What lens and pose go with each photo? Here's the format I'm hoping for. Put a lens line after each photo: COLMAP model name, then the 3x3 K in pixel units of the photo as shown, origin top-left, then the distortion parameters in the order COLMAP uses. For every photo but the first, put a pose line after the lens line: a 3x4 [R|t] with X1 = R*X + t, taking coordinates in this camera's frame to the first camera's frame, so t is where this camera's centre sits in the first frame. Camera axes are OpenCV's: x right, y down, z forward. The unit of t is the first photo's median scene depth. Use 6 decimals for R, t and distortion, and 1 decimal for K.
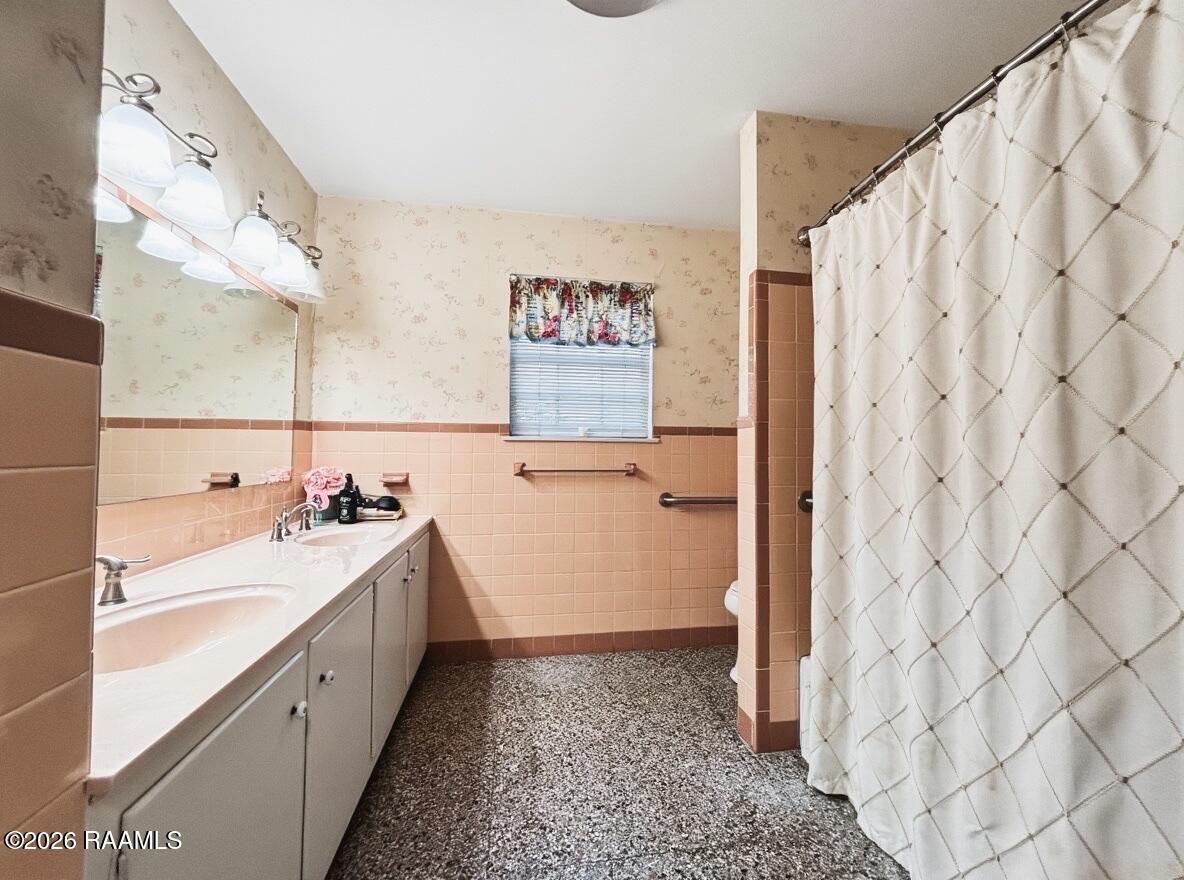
lens RADIAL K [[472.7, 0, 589.8], [0, 472.7, 438.6], [0, 0, 1]] dist [-0.000406, -0.000065]
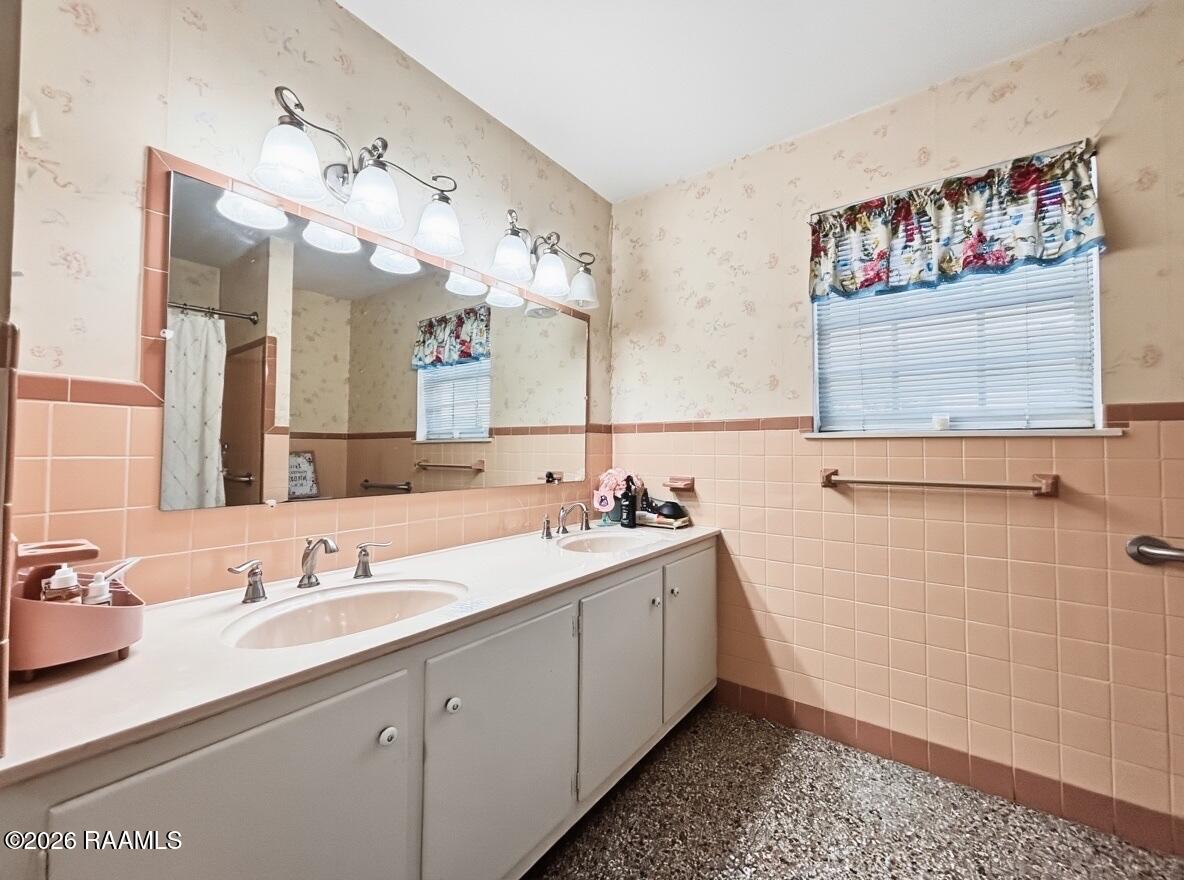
lens RADIAL K [[472.7, 0, 589.8], [0, 472.7, 438.6], [0, 0, 1]] dist [-0.000406, -0.000065]
pose [[0.696697, -0.022310, -0.717019, 0.115135], [0.018333, 0.999744, -0.013293, 0.007175], [0.717131, -0.003884, 0.696927, 0.233098]]
